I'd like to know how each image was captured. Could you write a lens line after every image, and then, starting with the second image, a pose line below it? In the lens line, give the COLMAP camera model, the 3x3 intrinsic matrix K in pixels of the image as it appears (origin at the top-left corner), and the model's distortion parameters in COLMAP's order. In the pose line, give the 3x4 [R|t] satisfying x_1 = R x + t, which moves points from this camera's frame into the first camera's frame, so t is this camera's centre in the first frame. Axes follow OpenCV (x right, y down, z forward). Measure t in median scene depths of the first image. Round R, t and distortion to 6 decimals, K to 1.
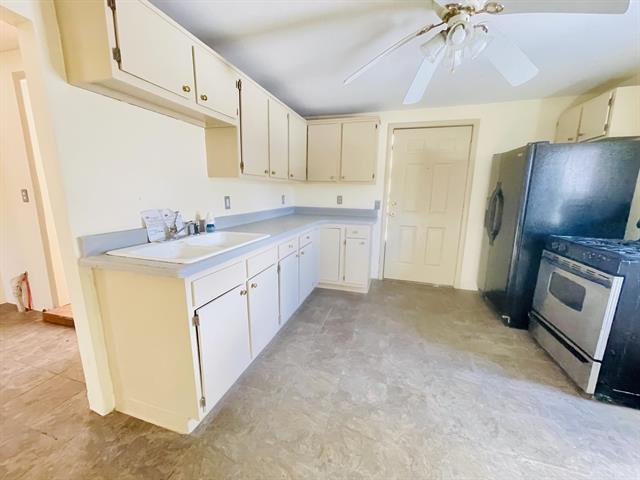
lens RADIAL K [[258.4, 0, 316.4], [0, 258.4, 241.0], [0, 0, 1]] dist [0.001419, -0.000556]
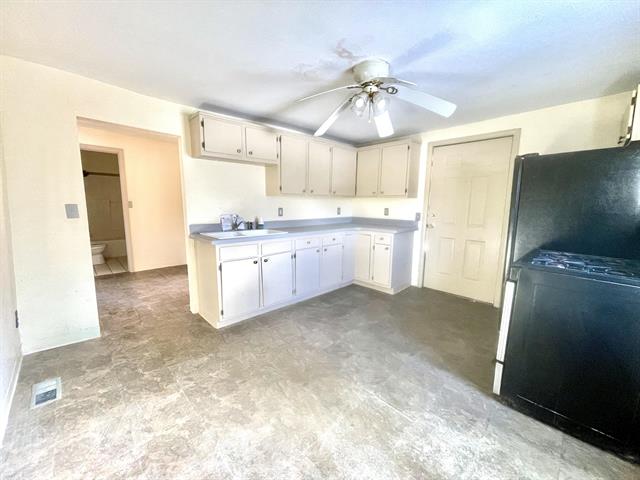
lens RADIAL K [[258.4, 0, 316.4], [0, 258.4, 241.0], [0, 0, 1]] dist [0.001419, -0.000556]
pose [[0.870213, 0.066720, -0.488138, 0.663365], [-0.091462, 0.995443, -0.026991, 0.048693], [0.484112, 0.068134, 0.872349, -0.234466]]
